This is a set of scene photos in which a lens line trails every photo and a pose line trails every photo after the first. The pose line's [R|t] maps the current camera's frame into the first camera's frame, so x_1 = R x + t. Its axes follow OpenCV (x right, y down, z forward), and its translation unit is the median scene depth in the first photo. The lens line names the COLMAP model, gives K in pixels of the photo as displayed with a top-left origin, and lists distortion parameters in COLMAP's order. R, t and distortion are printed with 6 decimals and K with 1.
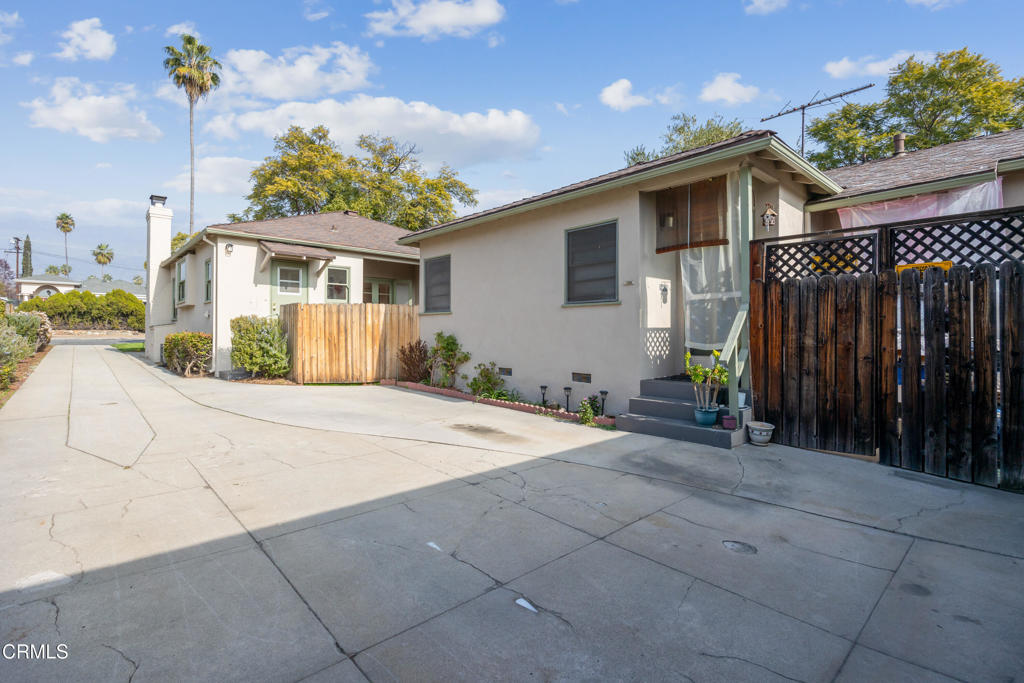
lens RADIAL K [[476.0, 0, 512.2], [0, 476.0, 336.9], [0, 0, 1]] dist [0.001896, 0.000067]
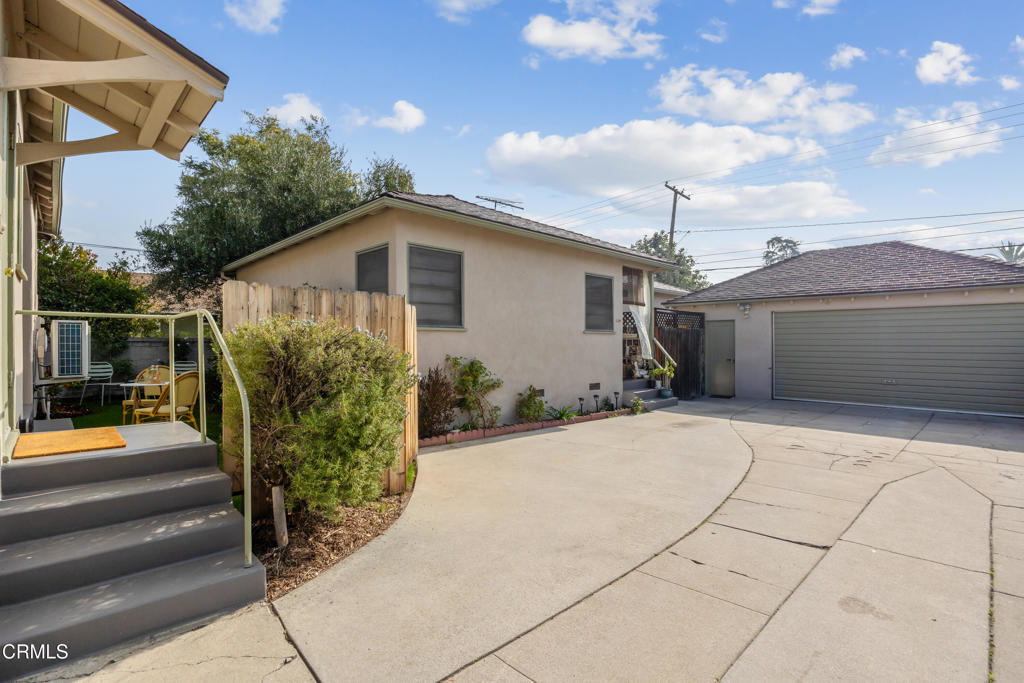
lens RADIAL K [[476.0, 0, 507.1], [0, 476.0, 343.9], [0, 0, 1]] dist [0.001896, 0.000067]
pose [[-0.025779, -0.001907, 0.999666, -1.036120], [0.006652, 0.999976, 0.002079, -0.034299], [-0.999646, 0.006703, -0.025765, 1.109079]]
